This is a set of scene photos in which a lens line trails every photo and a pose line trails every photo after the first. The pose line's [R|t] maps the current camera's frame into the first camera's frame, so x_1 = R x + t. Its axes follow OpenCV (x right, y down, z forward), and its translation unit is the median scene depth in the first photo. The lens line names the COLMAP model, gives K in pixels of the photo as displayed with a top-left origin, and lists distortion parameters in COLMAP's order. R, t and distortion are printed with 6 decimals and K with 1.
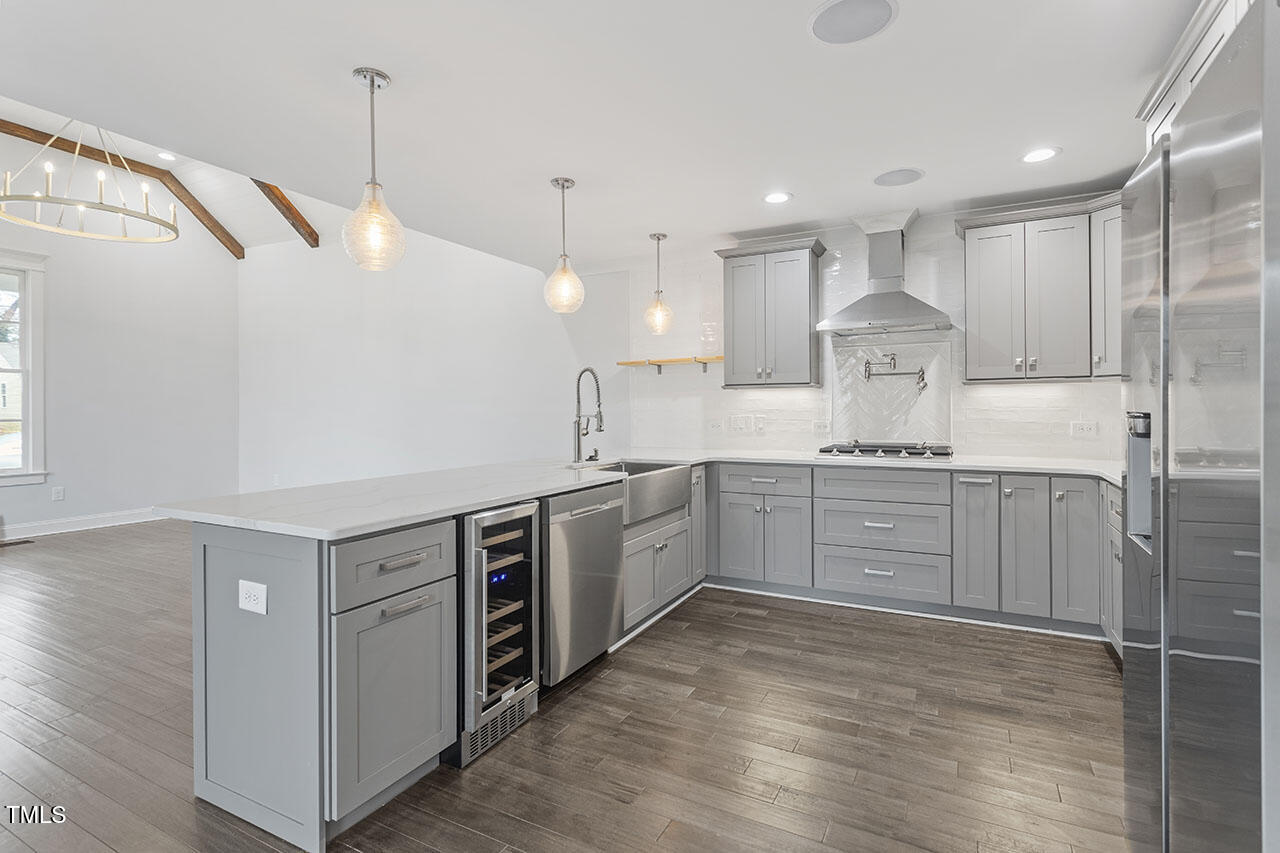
lens RADIAL K [[613.2, 0, 637.1], [0, 613.2, 413.0], [0, 0, 1]] dist [0.001695, 0.001131]
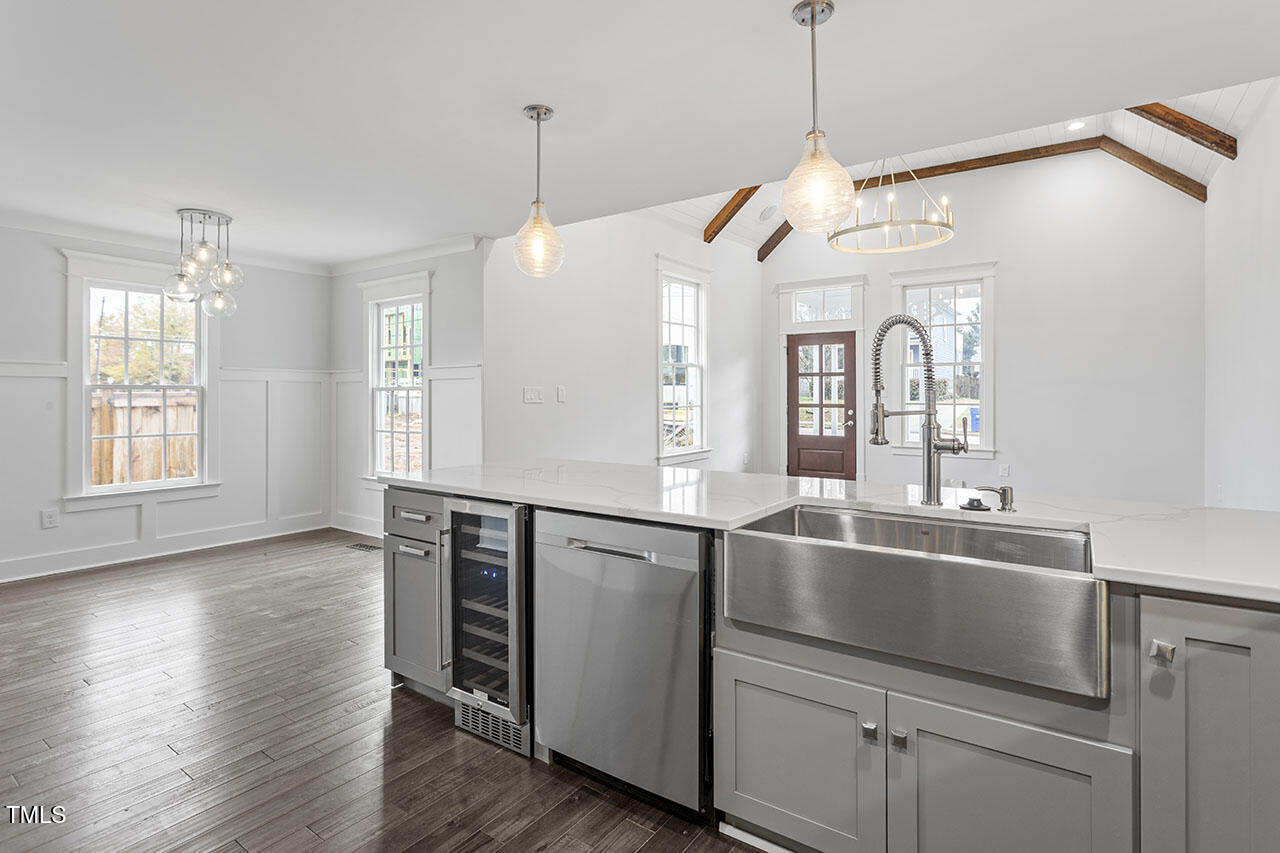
lens RADIAL K [[626.9, 0, 661.0], [0, 626.9, 397.0], [0, 0, 1]] dist [-0.006503, -0.000336]
pose [[-0.113457, 0.004543, -0.993532, 0.322475], [-0.004140, 0.999979, 0.005046, -0.007353], [0.993534, 0.004686, -0.113436, 0.611759]]
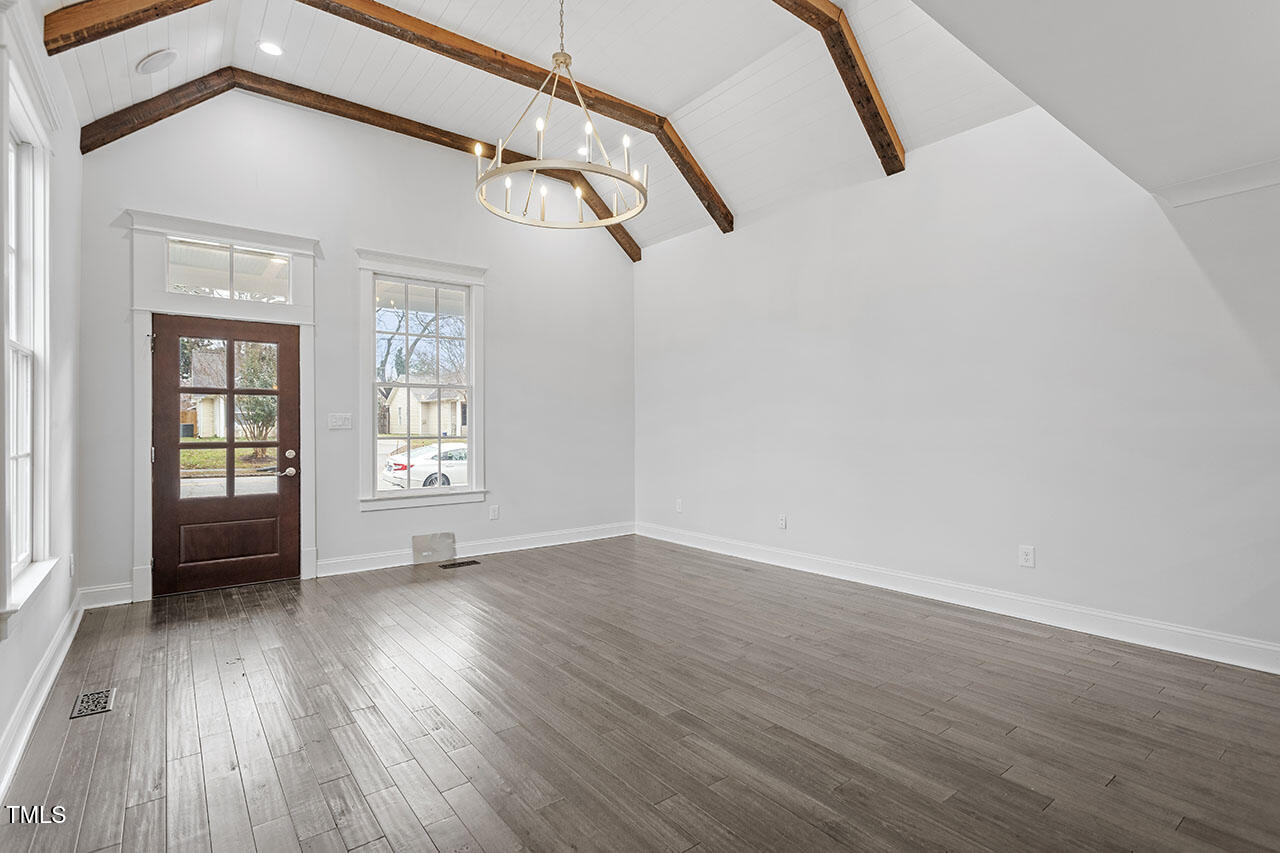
lens RADIAL K [[613.2, 0, 640.8], [0, 613.2, 429.6], [0, 0, 1]] dist [0.001695, 0.001131]
pose [[0.910695, -0.003455, -0.413065, -0.393607], [0.003907, 0.999992, 0.000250, 0.000270], [0.413061, -0.001842, 0.910702, 0.251526]]
